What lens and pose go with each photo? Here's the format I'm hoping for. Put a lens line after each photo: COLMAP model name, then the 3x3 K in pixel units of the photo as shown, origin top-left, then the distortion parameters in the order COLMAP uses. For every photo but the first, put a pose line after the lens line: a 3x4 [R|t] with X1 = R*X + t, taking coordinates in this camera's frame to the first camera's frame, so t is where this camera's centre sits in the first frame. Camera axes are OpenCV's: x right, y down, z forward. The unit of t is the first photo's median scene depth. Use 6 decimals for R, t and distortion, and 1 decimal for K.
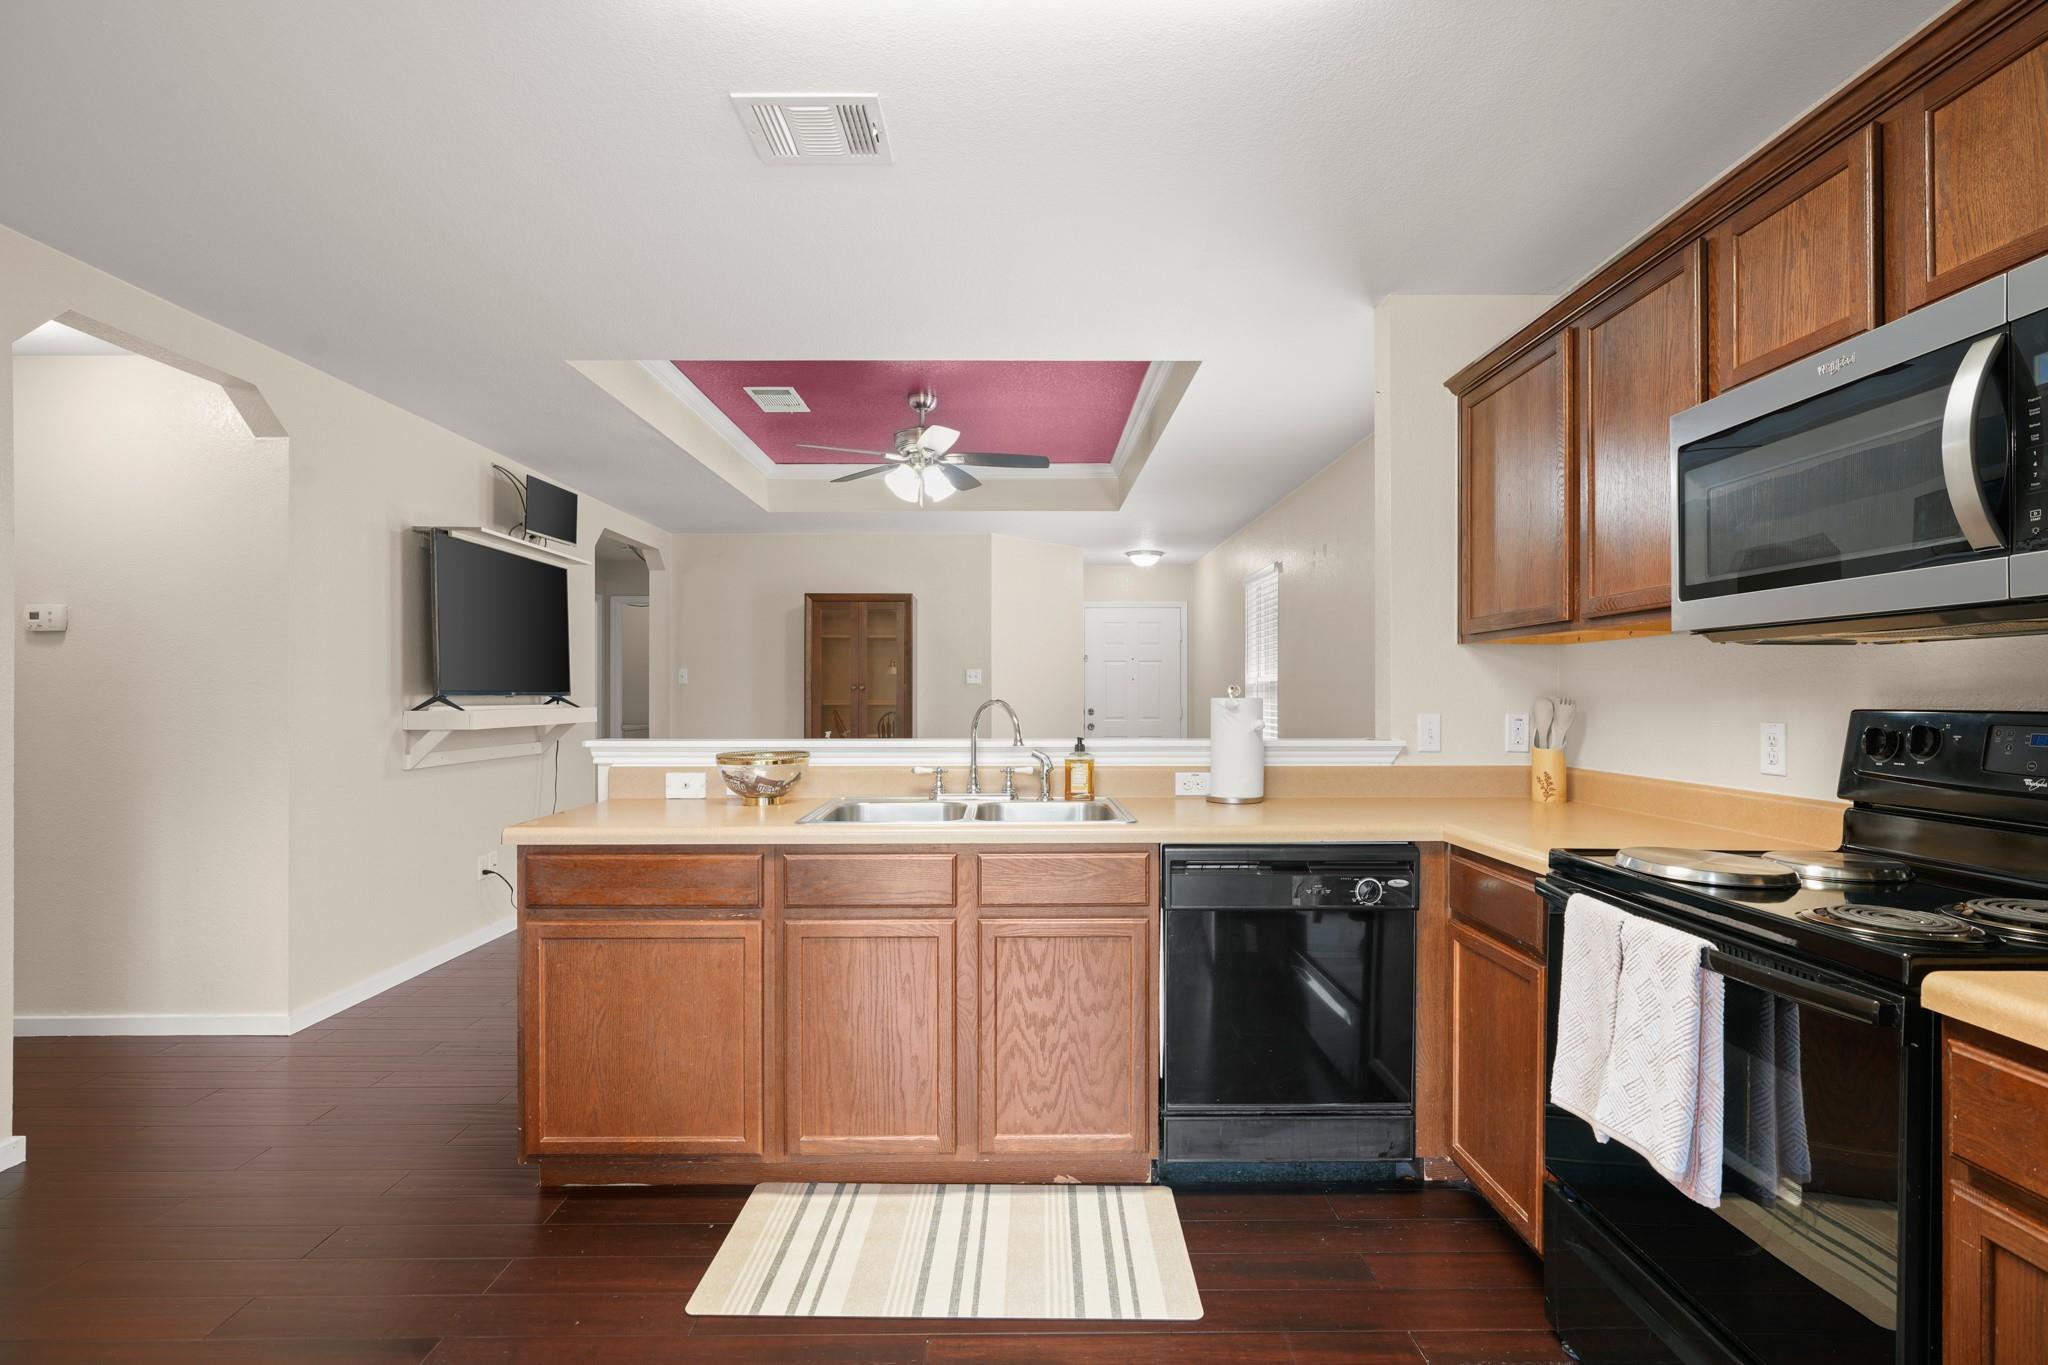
lens RADIAL K [[972.6, 0, 1031.9], [0, 972.6, 687.5], [0, 0, 1]] dist [0.000587, 0.000483]
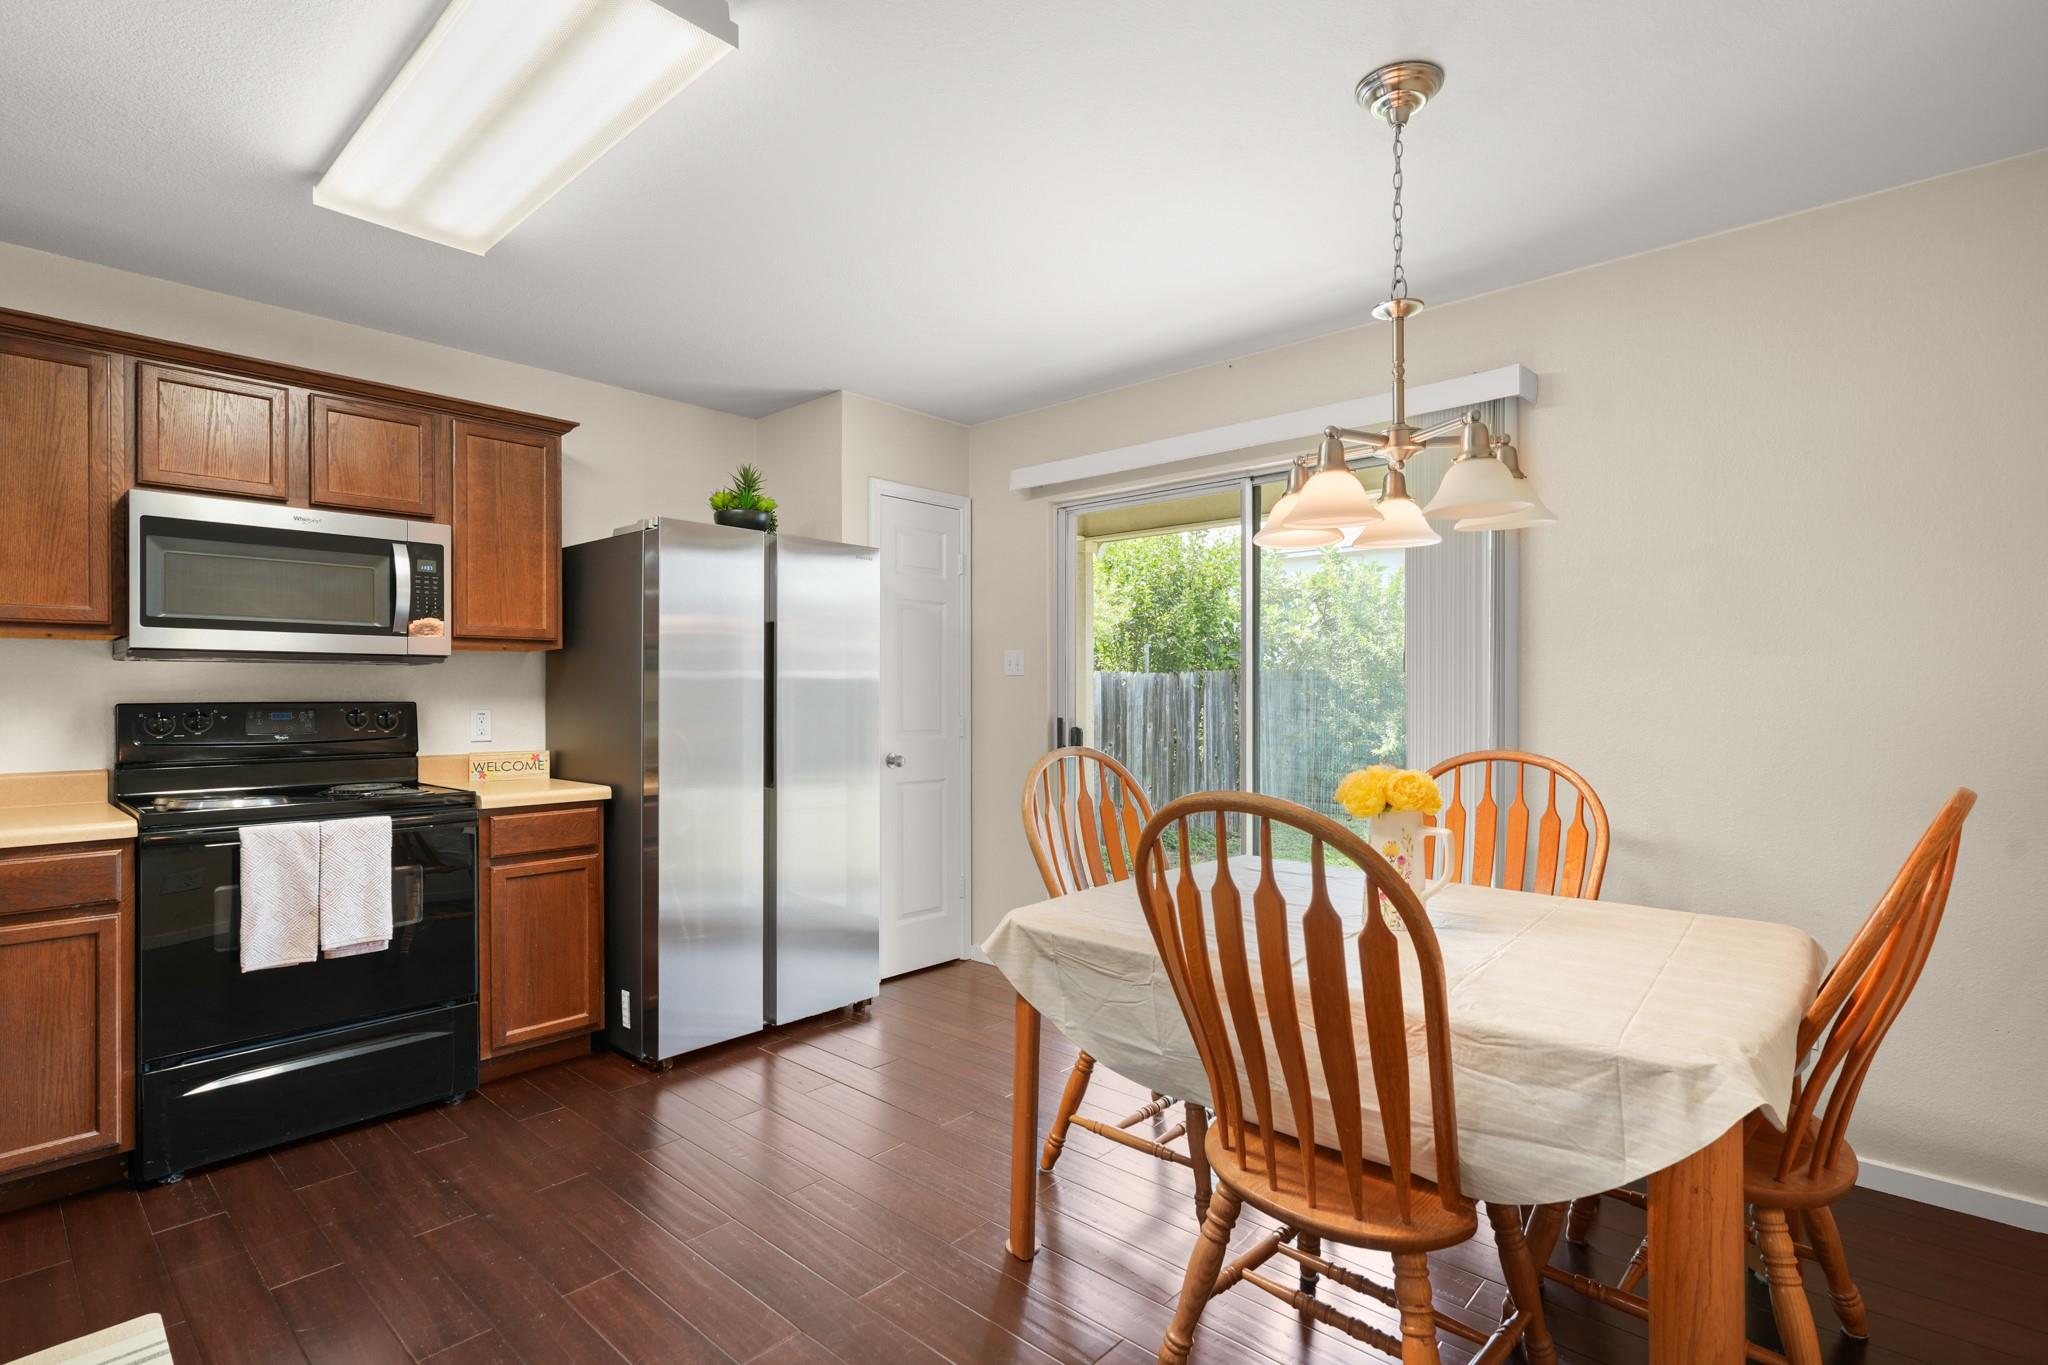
lens RADIAL K [[983.0, 0, 1020.0], [0, 983.0, 695.5], [0, 0, 1]] dist [-0.004562, 0.001111]
pose [[-0.735076, 0.001103, 0.677984, -0.934553], [-0.001422, 0.999994, -0.003168, 0.010494], [-0.677983, -0.003294, -0.735070, 0.917566]]
